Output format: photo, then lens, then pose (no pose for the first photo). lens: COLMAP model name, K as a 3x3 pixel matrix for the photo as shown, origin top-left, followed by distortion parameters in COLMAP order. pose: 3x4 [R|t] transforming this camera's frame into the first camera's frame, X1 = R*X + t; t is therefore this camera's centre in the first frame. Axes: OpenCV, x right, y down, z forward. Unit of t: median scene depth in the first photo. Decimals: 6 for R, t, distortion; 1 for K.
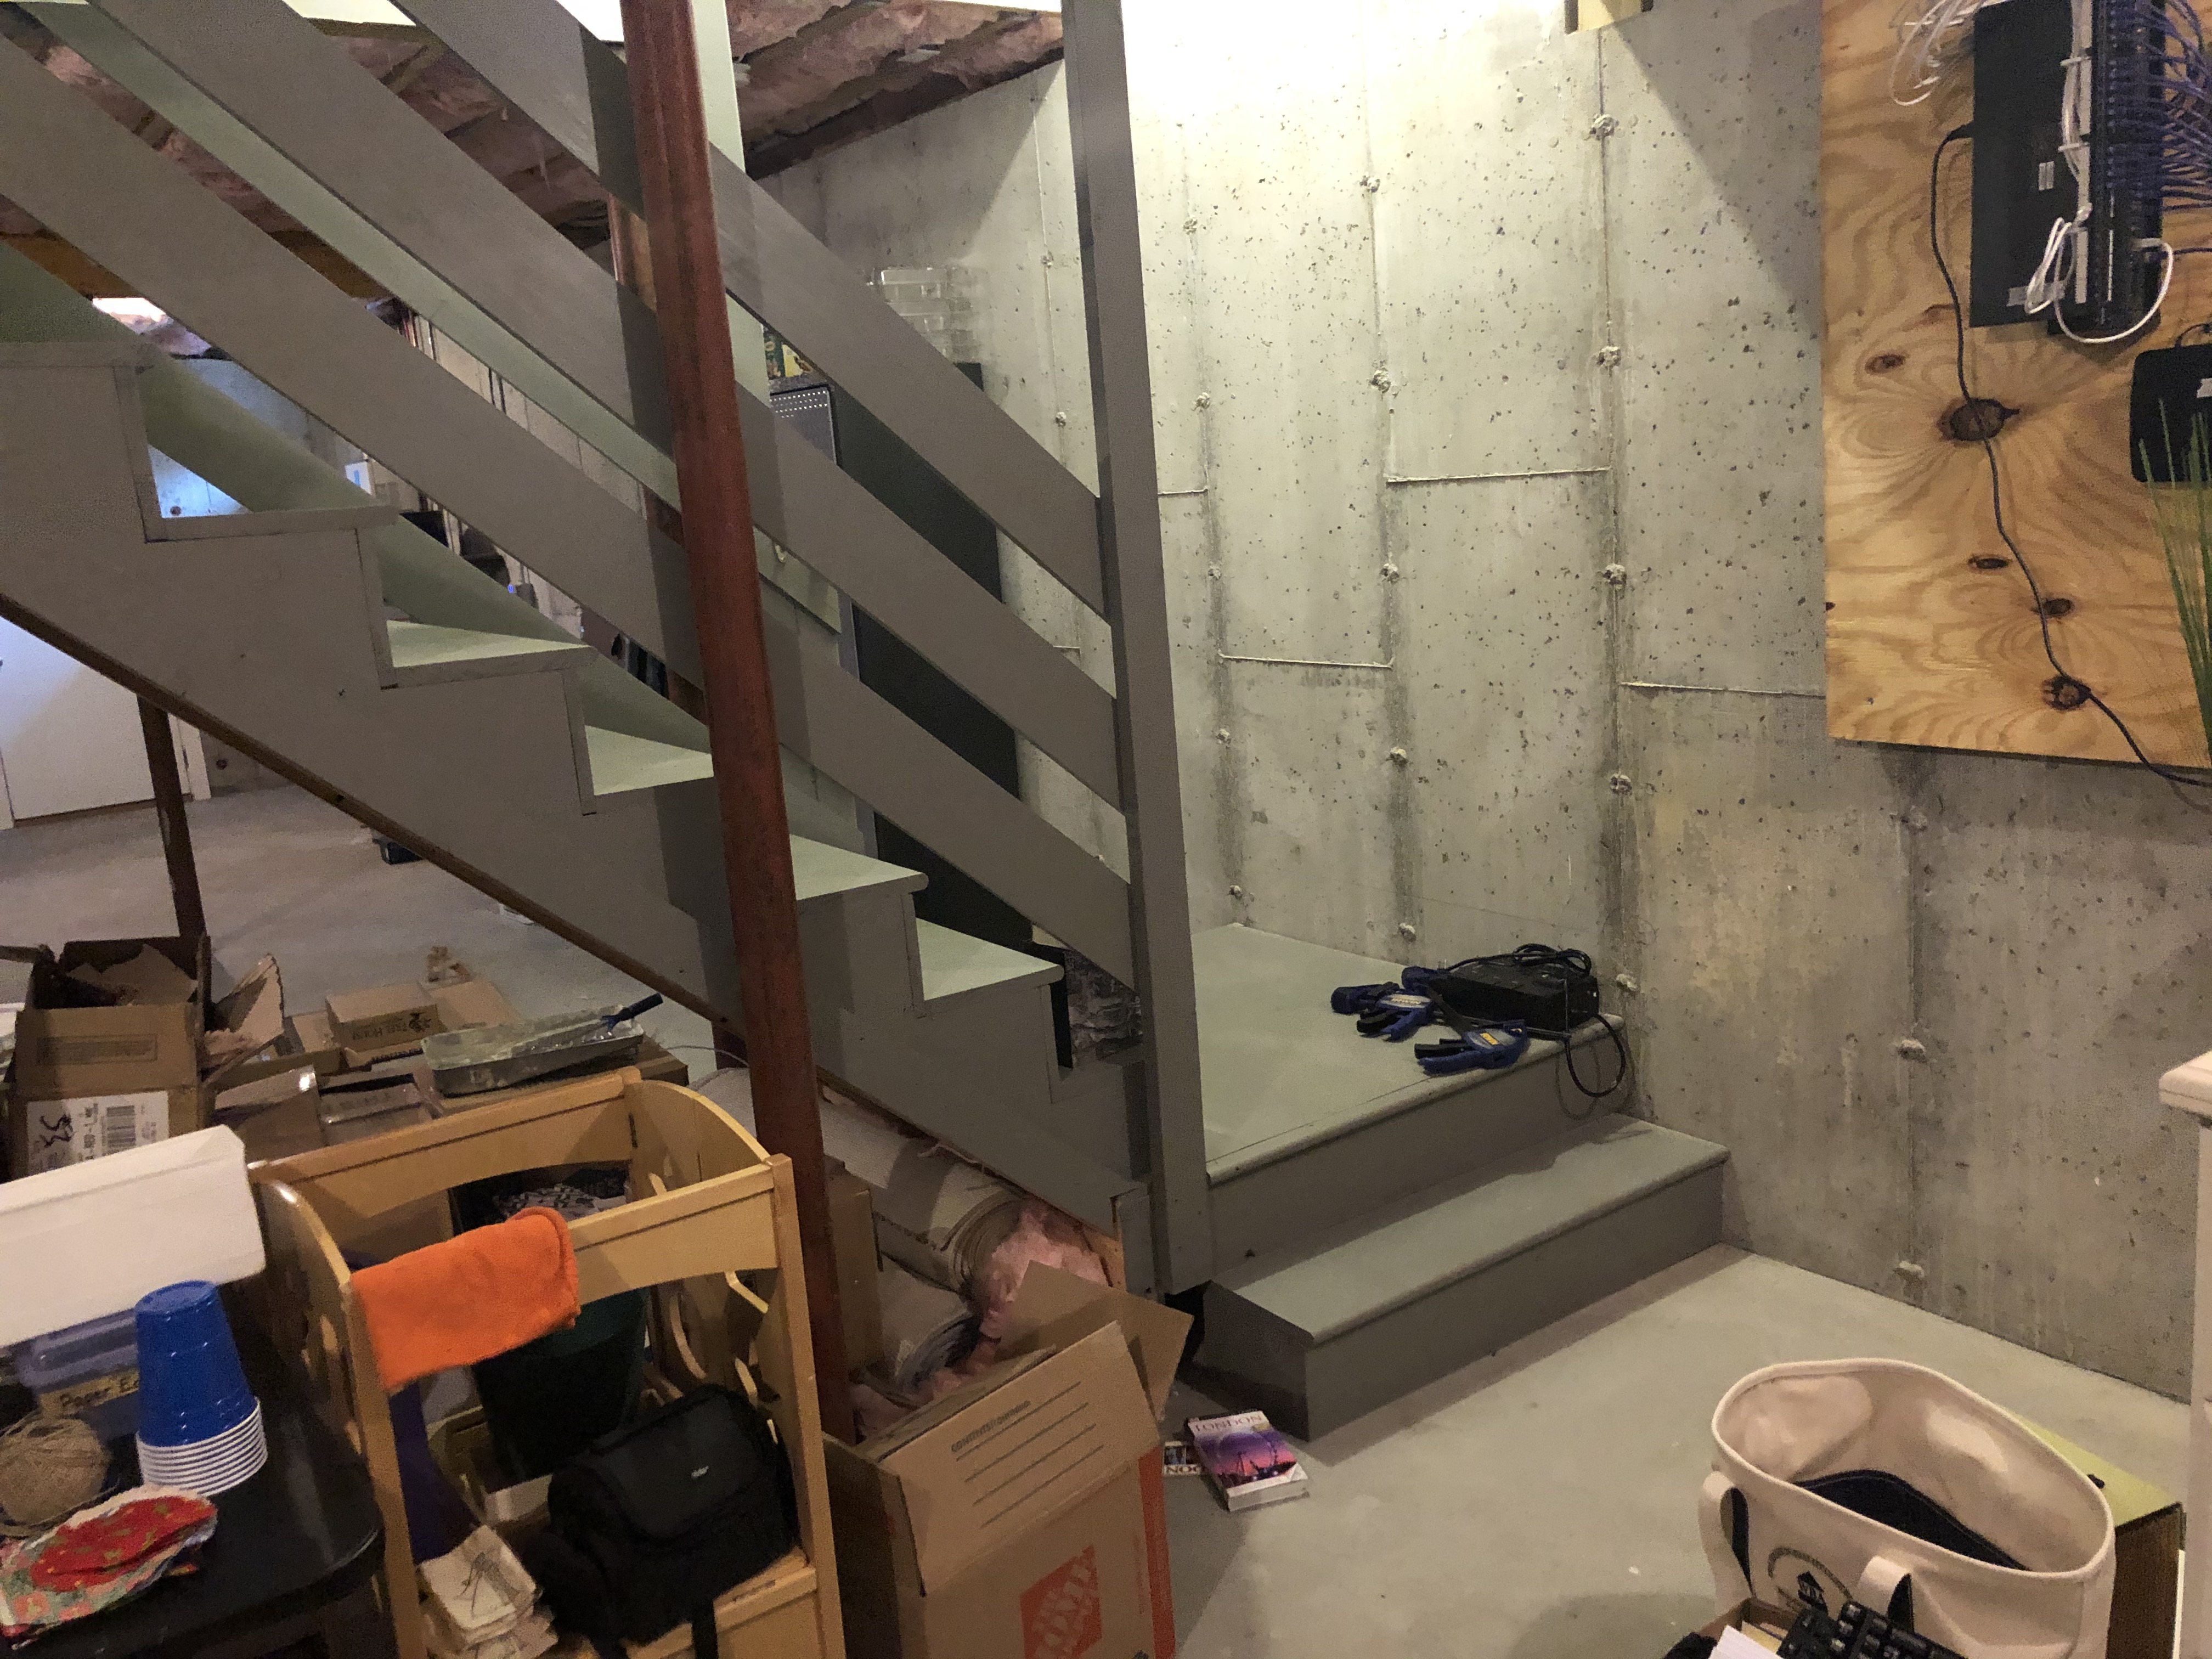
lens RADIAL K [[1828.4, 0, 1106.1], [0, 1828.4, 807.9], [0, 0, 1]] dist [0.006213, 0.003669]
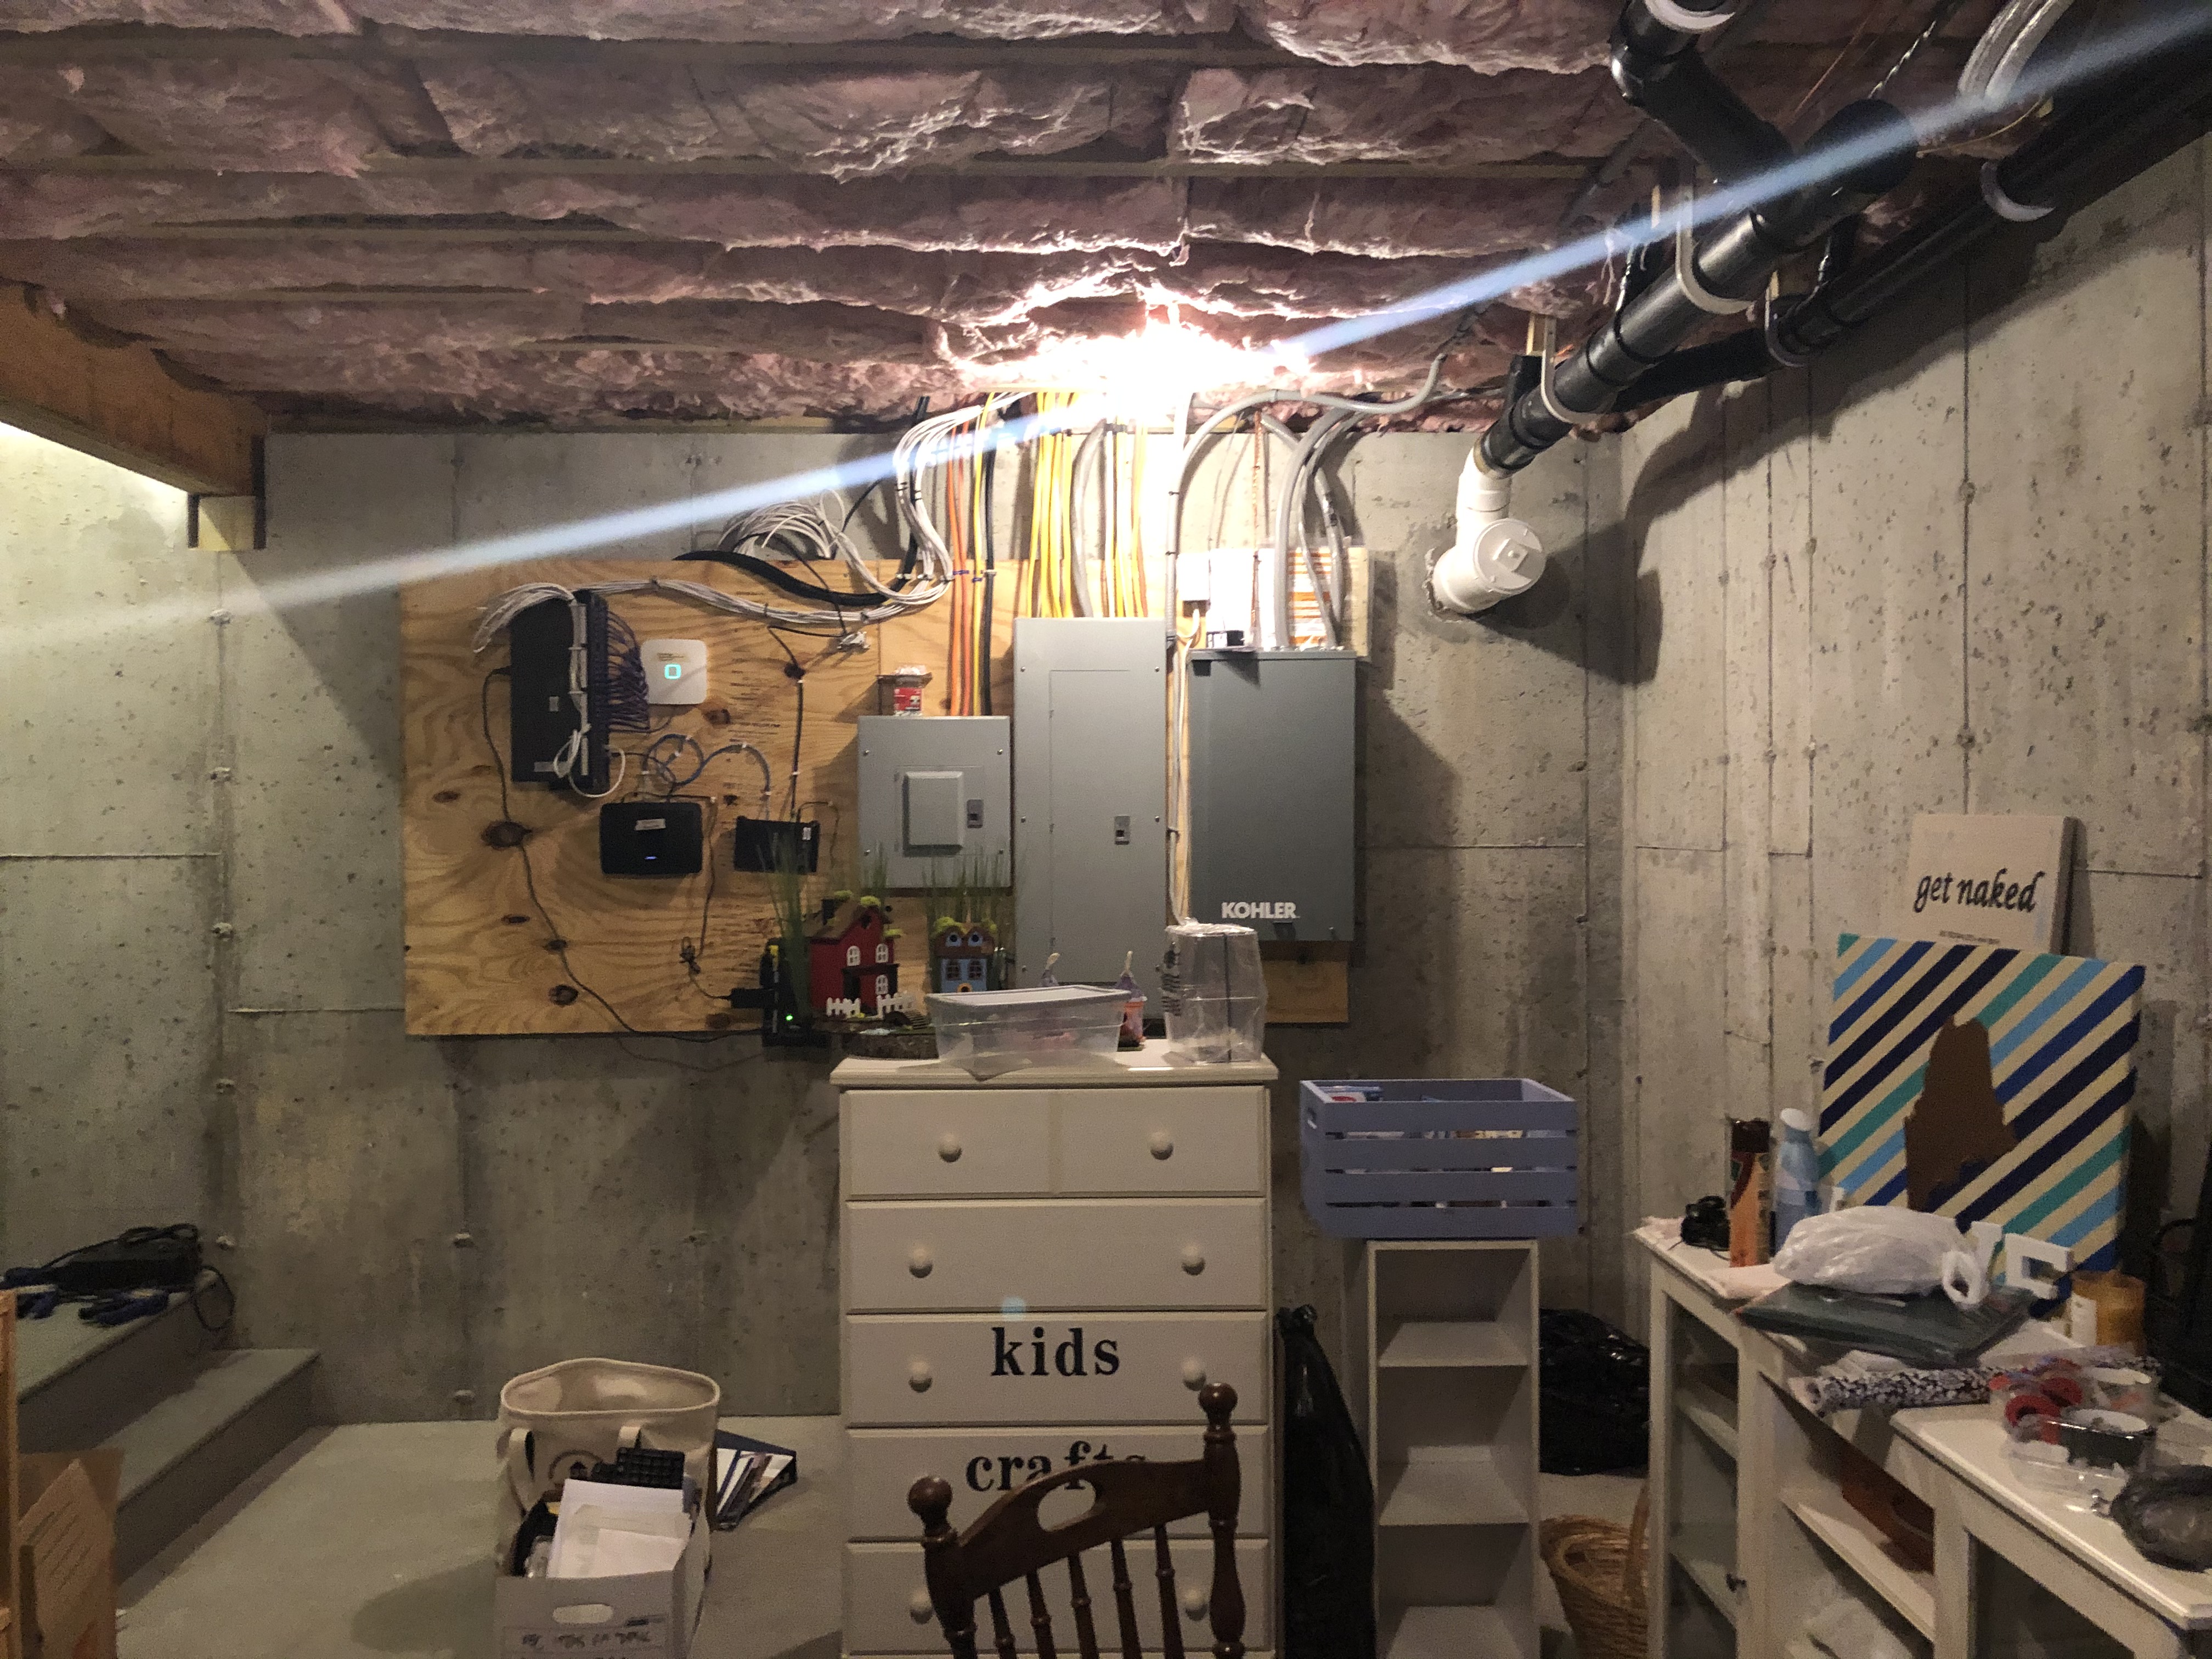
lens RADIAL K [[1828.4, 0, 1107.0], [0, 1828.4, 830.8], [0, 0, 1]] dist [0.006213, 0.003669]
pose [[0.558409, 0.061330, 0.827296, -0.536825], [0.117706, 0.981316, -0.152198, 0.092921], [-0.821173, 0.182366, 0.540757, -0.319245]]
